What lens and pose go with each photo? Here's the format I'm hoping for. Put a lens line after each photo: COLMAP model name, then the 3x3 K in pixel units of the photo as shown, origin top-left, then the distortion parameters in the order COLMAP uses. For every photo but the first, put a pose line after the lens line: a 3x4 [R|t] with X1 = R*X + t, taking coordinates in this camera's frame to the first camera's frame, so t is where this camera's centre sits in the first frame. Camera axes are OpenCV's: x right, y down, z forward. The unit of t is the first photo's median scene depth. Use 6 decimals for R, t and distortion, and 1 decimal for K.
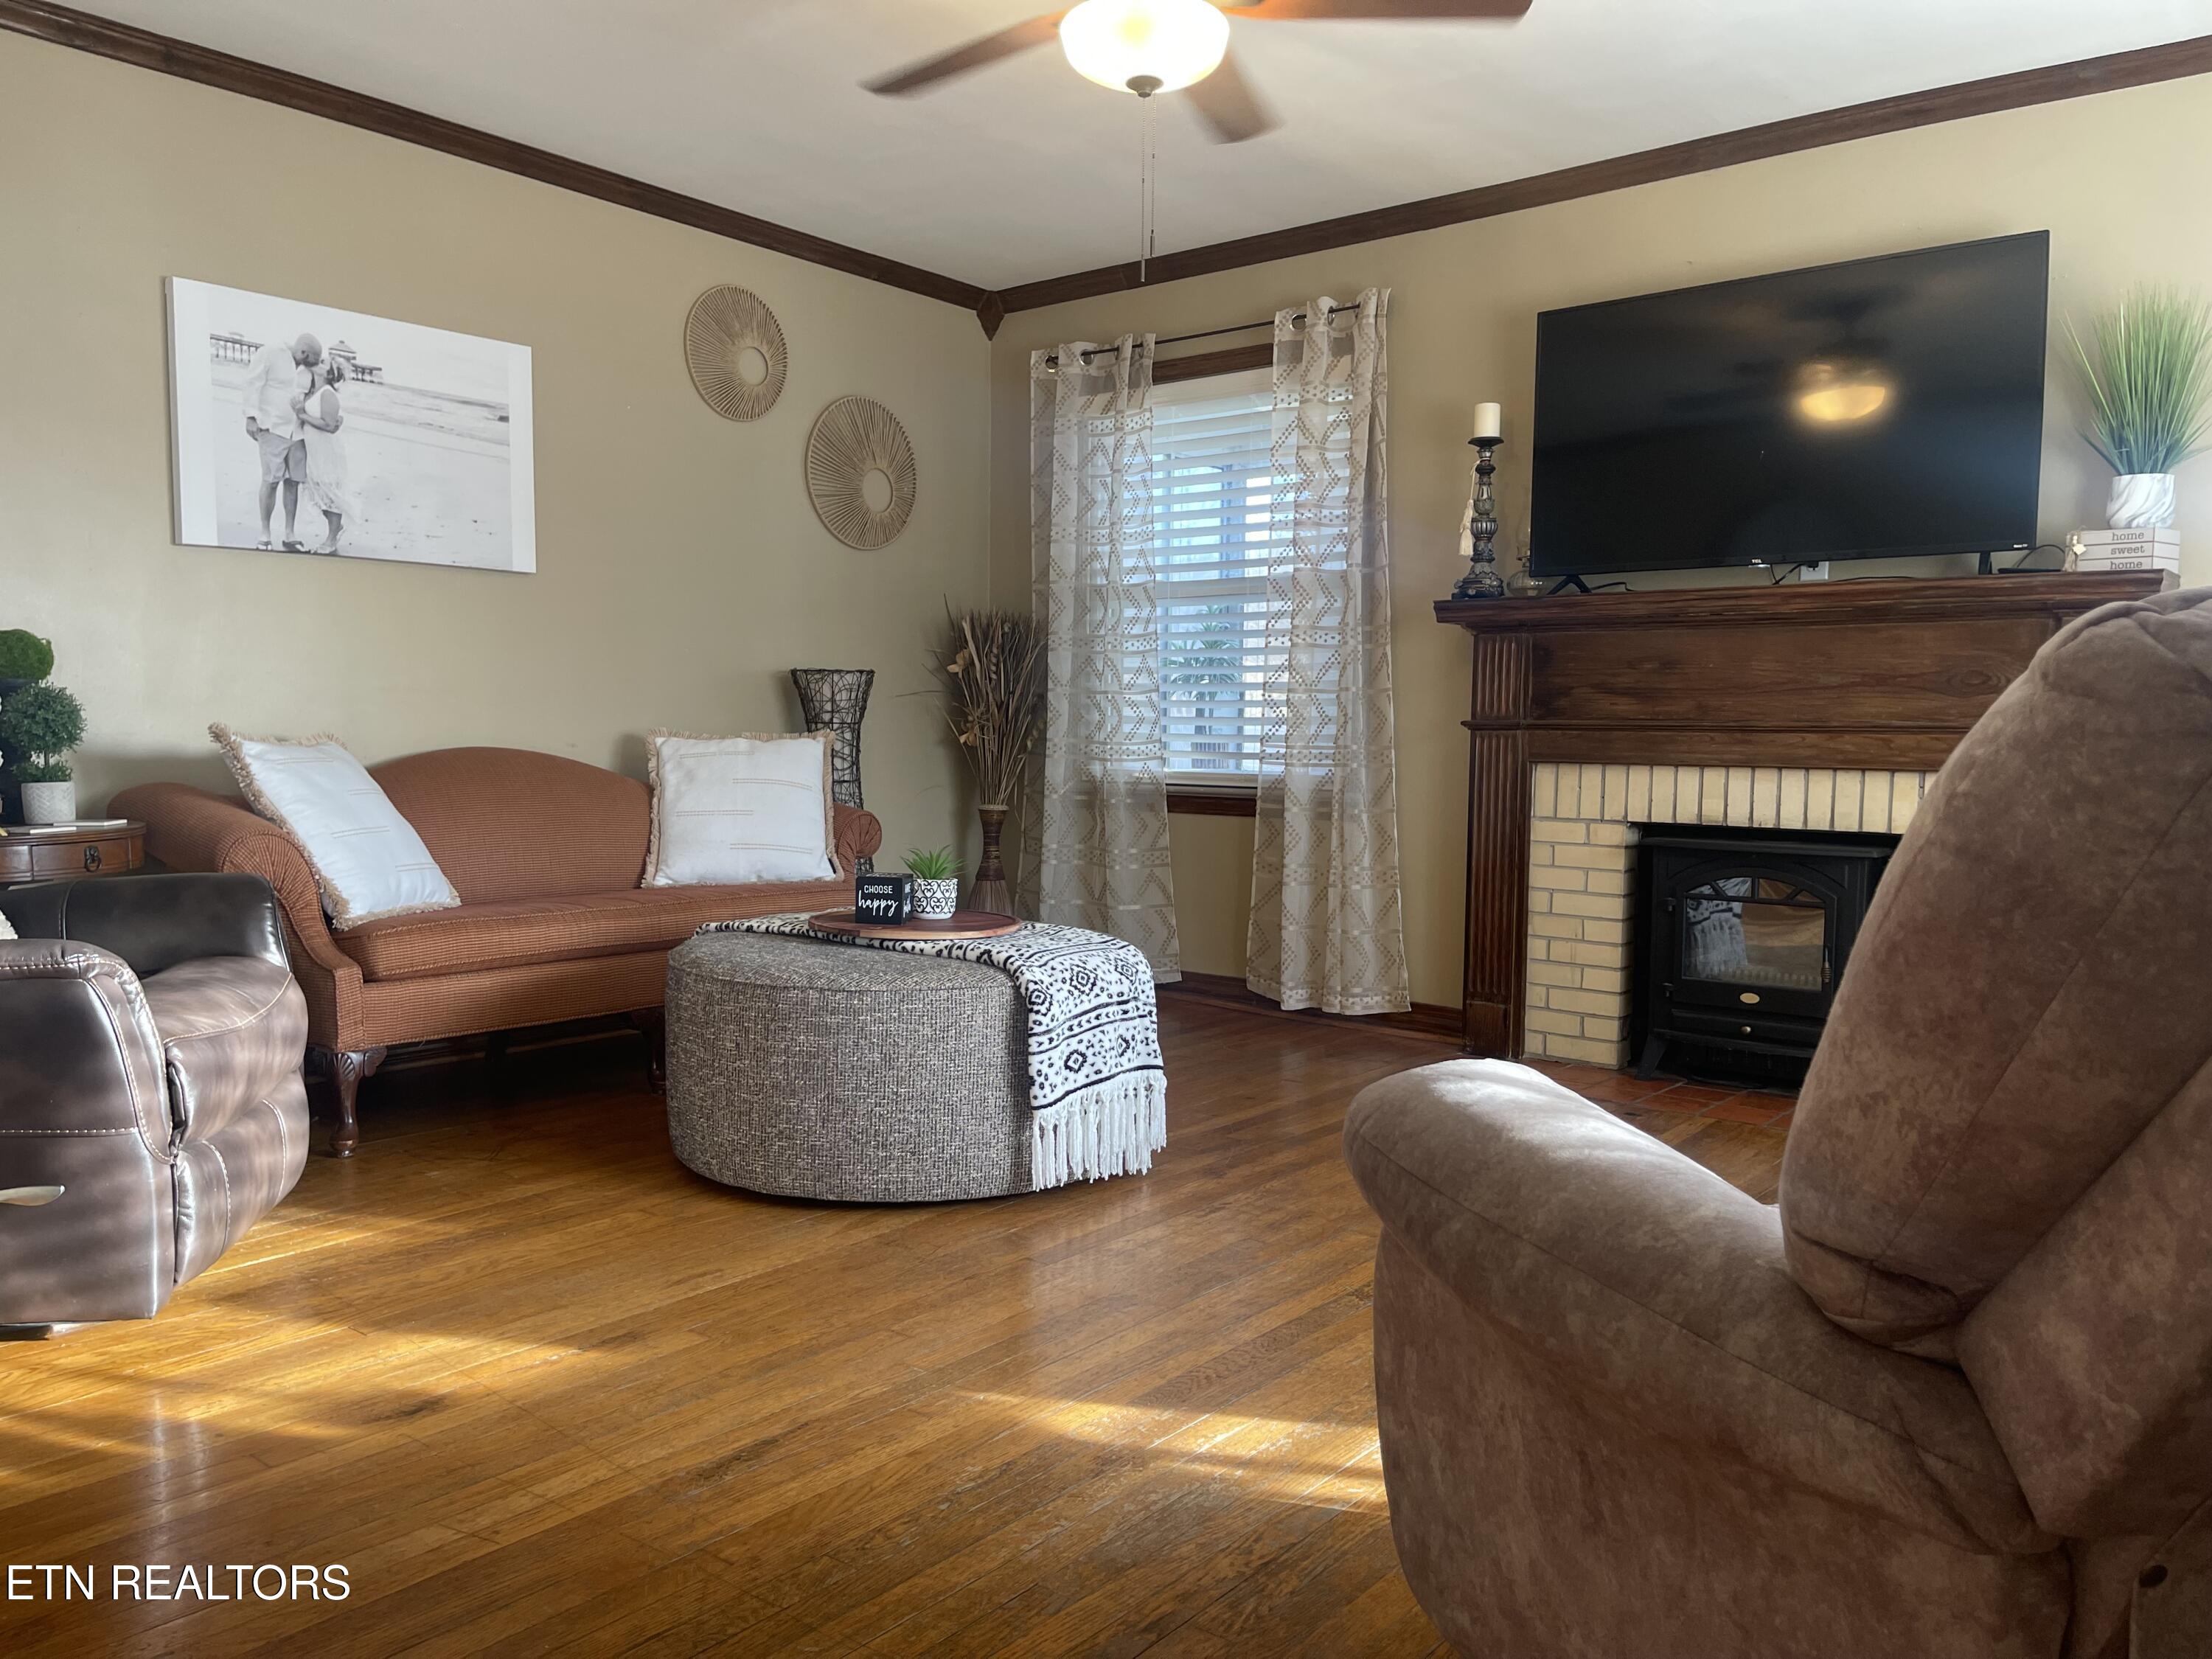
lens RADIAL K [[1667.1, 0, 1121.4], [0, 1667.1, 832.3], [0, 0, 1]] dist [0.067154, -0.086634]
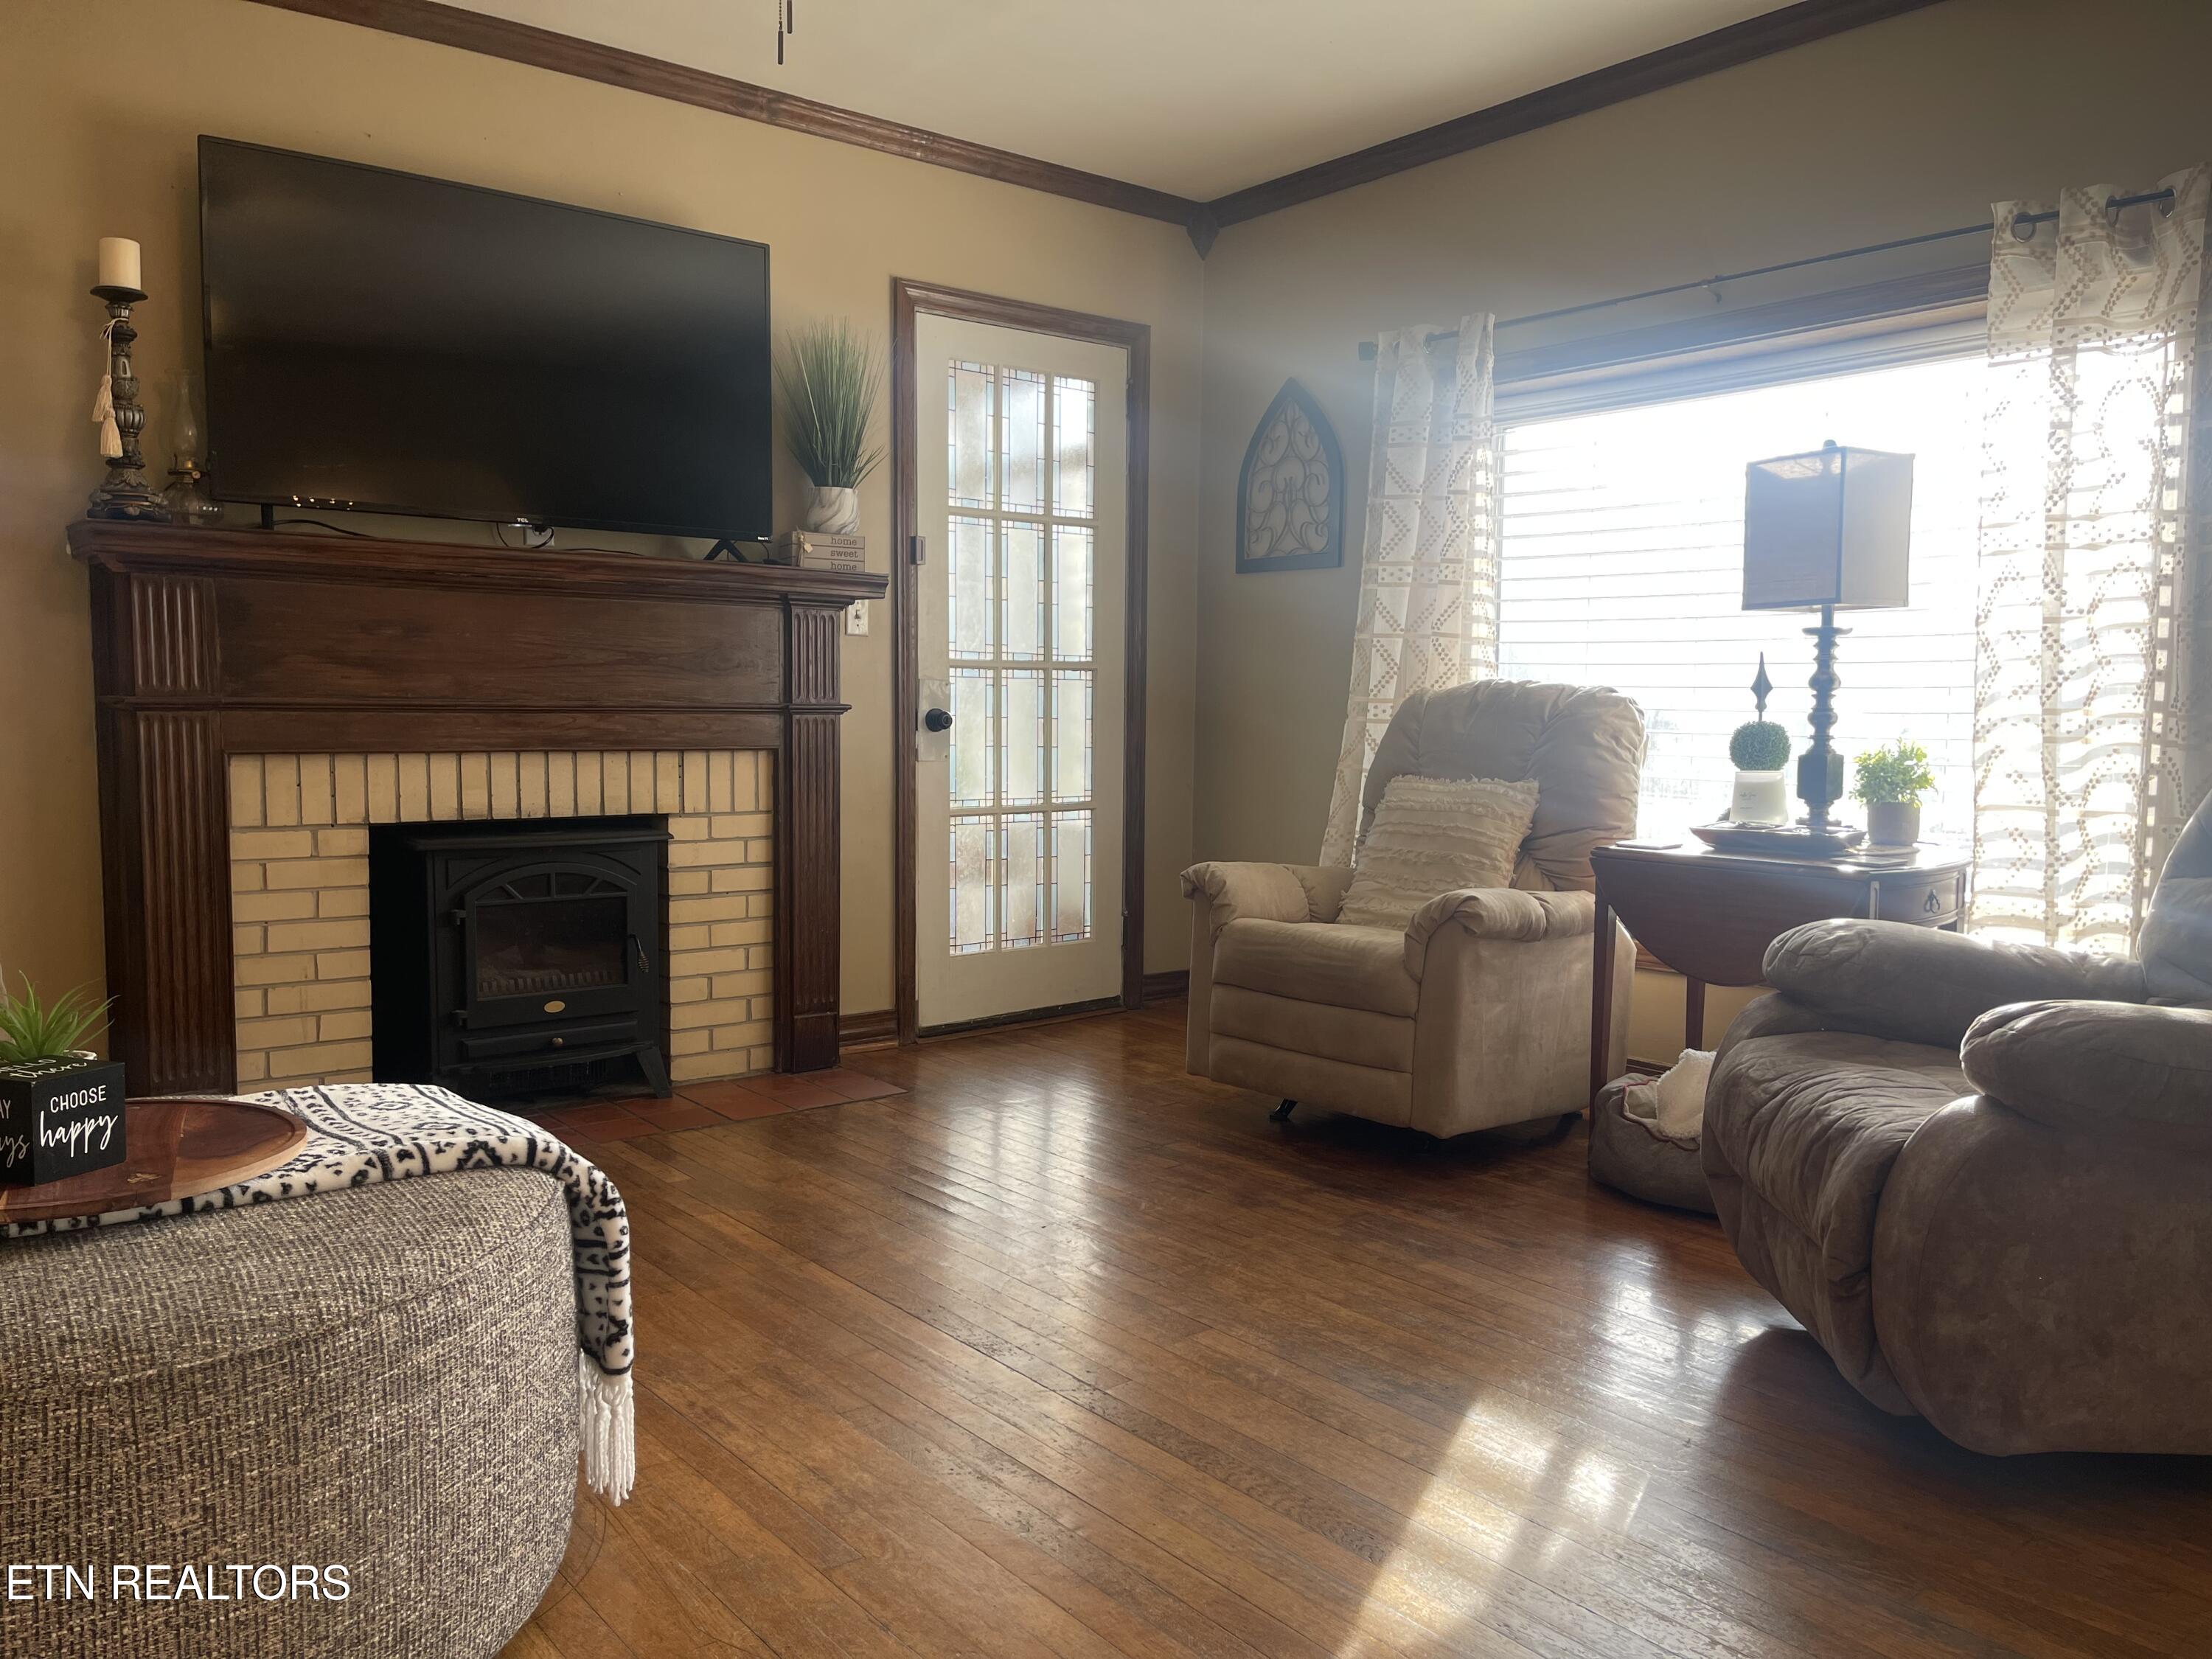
lens RADIAL K [[1667.1, 0, 1104.8], [0, 1667.1, 845.4], [0, 0, 1]] dist [0.067154, -0.086634]
pose [[0.221042, -0.093739, 0.970749, -0.415627], [0.052110, 0.995083, 0.084223, -0.046997], [-0.973871, 0.031969, 0.224840, 0.486081]]
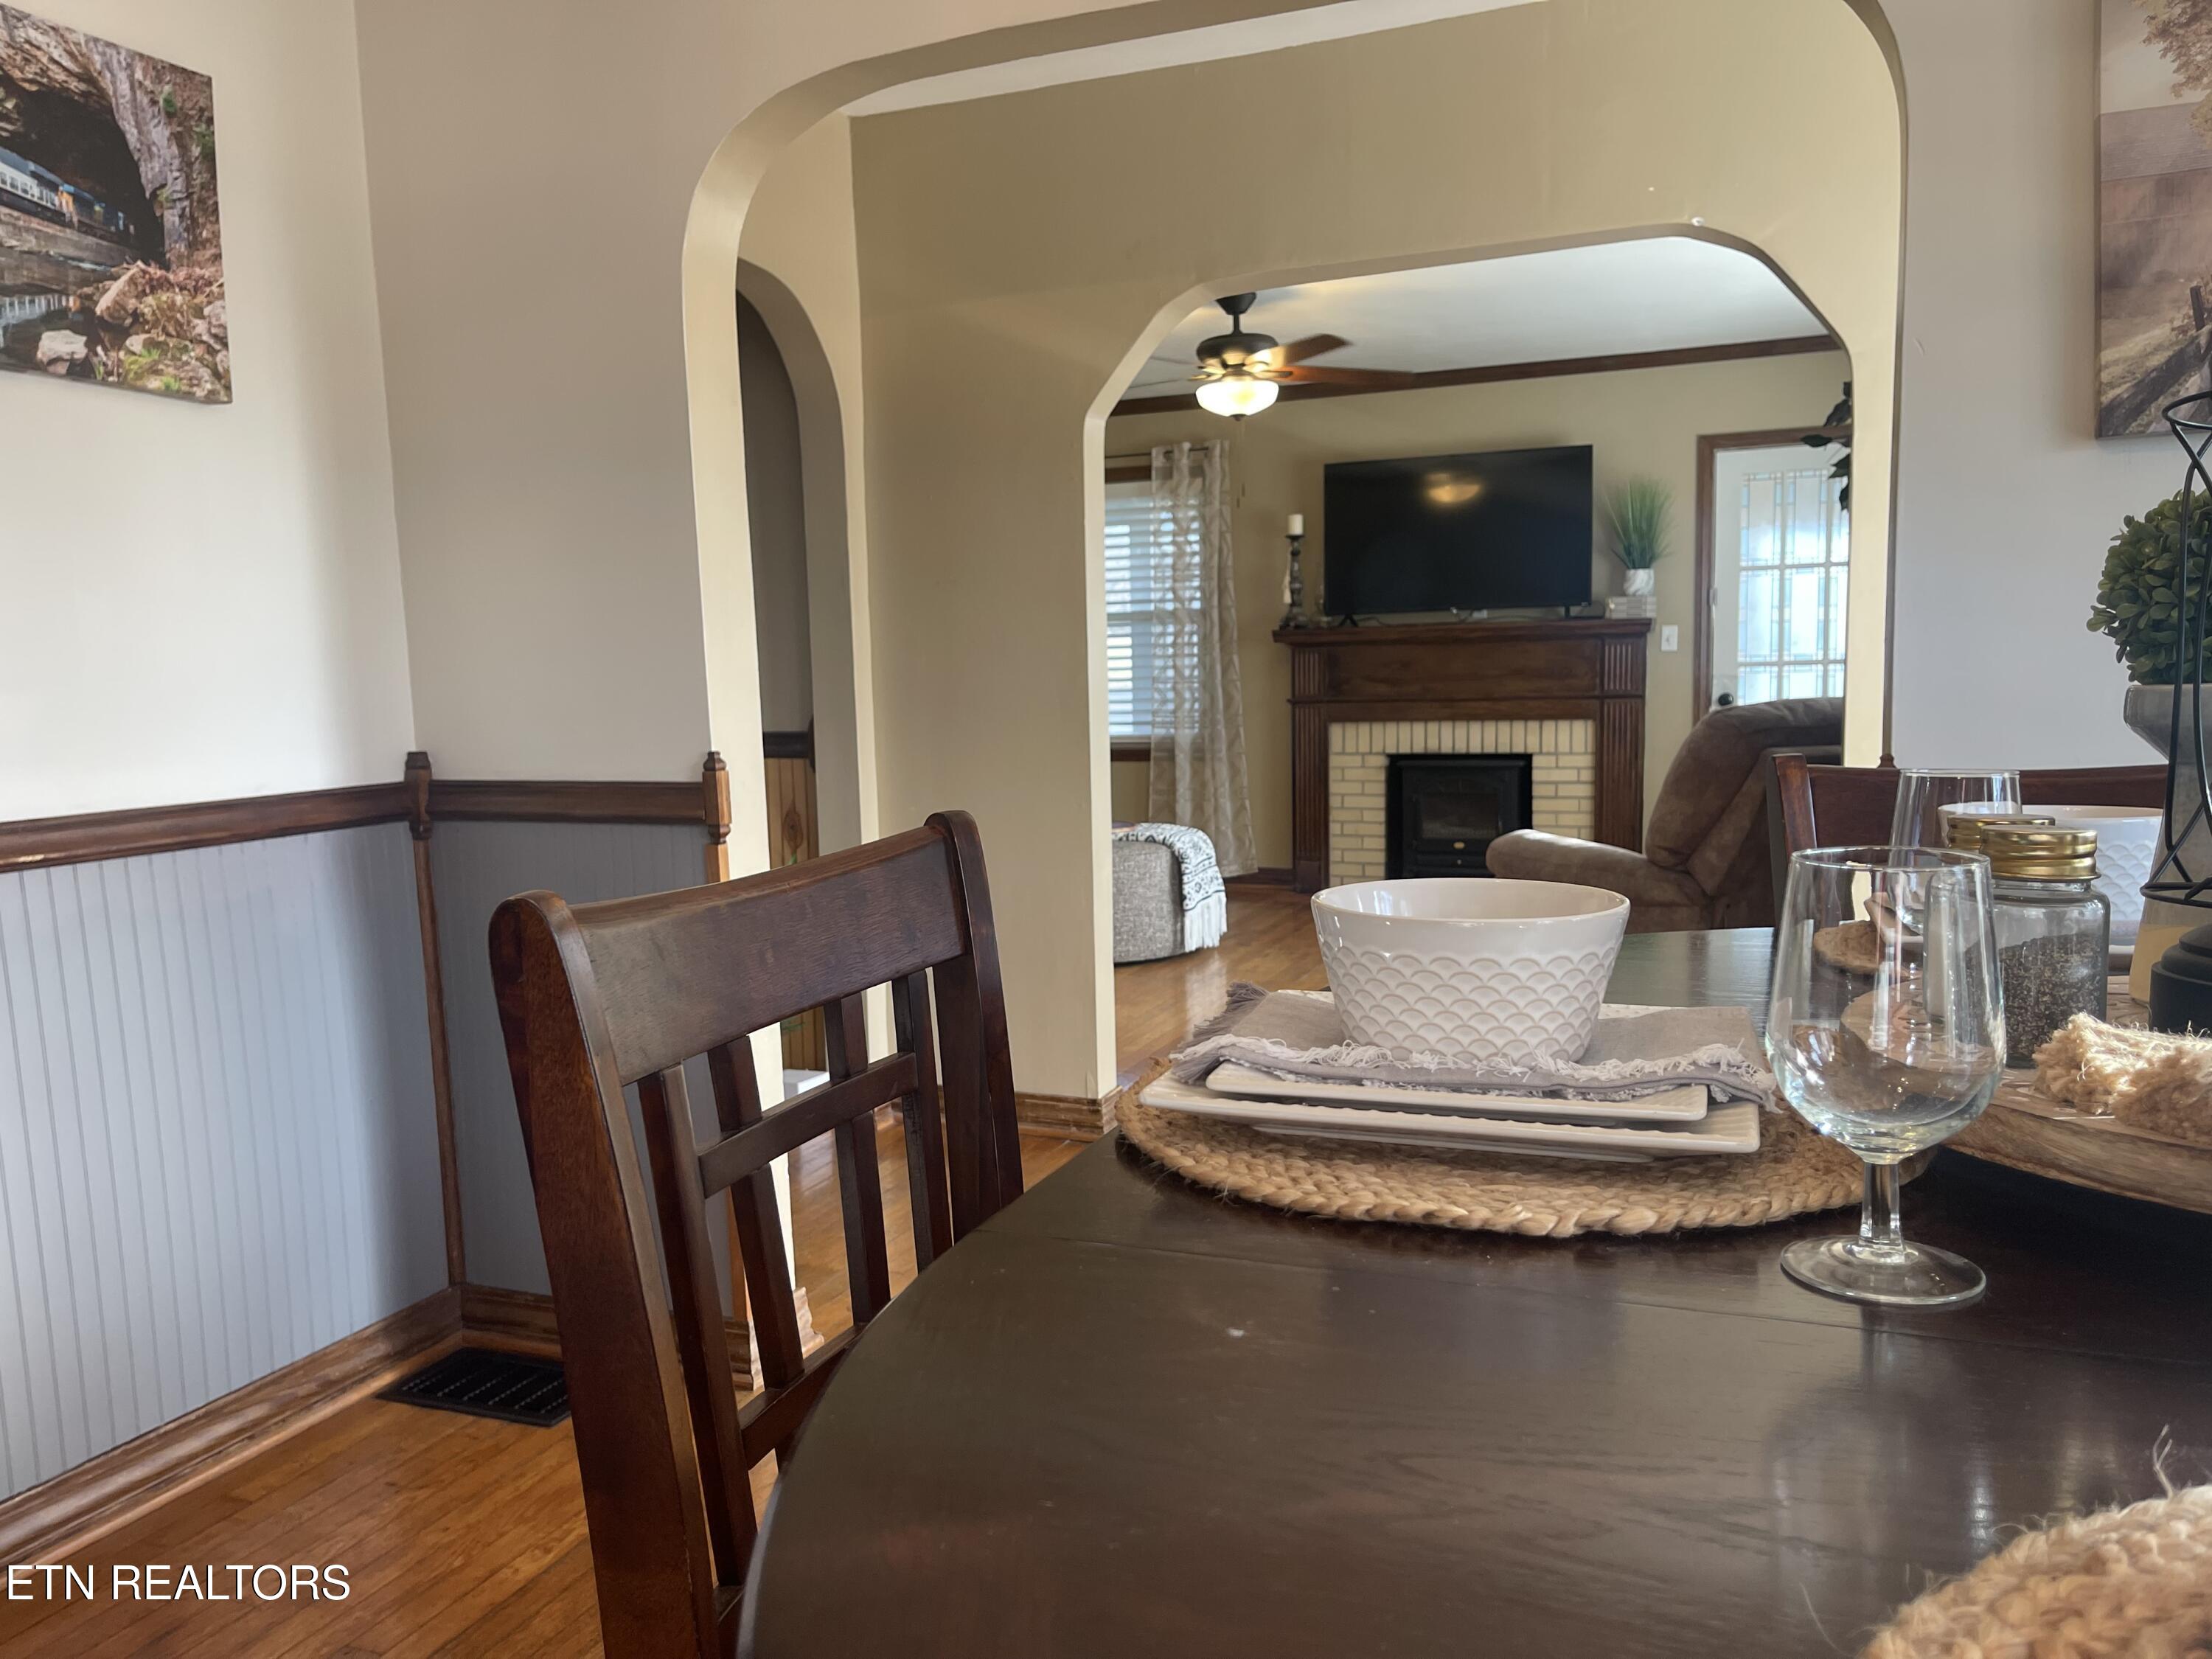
lens RADIAL K [[1667.1, 0, 1109.3], [0, 1667.1, 841.9], [0, 0, 1]] dist [0.067154, -0.086634]
pose [[0.957233, -0.062926, 0.282392, -0.499613], [0.051164, 0.997495, 0.048843, -0.014700], [-0.284758, -0.032306, 0.958055, -0.638021]]
